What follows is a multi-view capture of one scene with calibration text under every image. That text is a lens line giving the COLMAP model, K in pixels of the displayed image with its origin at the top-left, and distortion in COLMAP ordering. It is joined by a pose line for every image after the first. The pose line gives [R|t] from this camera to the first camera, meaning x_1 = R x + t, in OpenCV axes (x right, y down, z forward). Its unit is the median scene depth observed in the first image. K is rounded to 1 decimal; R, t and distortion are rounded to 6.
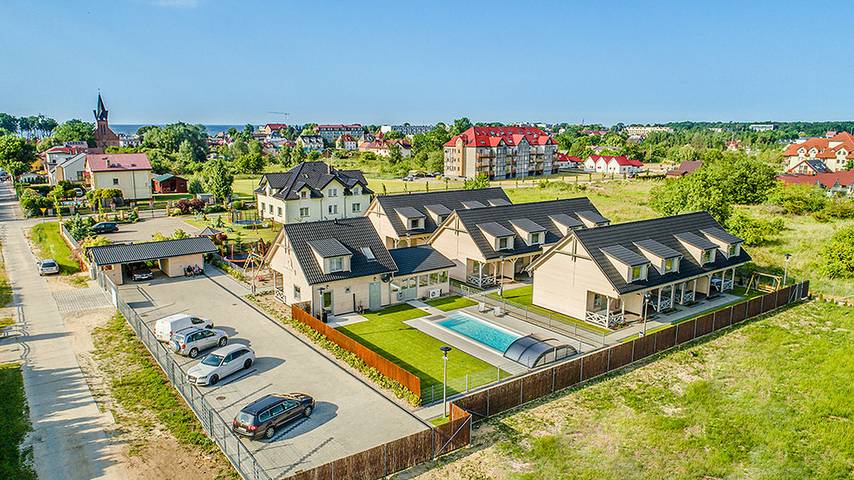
lens RADIAL K [[607.4, 0, 427.0], [0, 607.4, 240.0], [0, 0, 1]] dist [-0.004373, -0.000775]
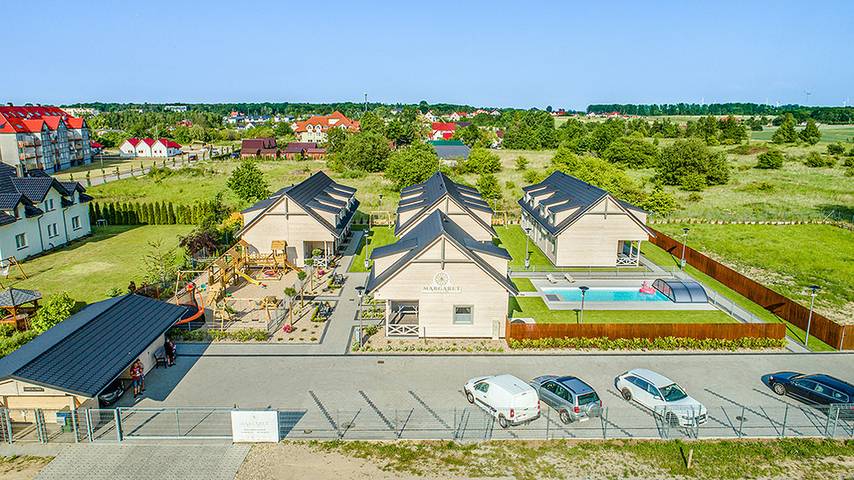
lens RADIAL K [[586.1, 0, 427.0], [0, 586.1, 240.0], [0, 0, 1]] dist [-0.011191, -0.002904]
pose [[0.565874, -0.178677, 0.804898, -0.232111], [0.148693, 0.982345, 0.113531, -0.027856], [-0.810973, 0.055438, 0.582452, 0.166389]]
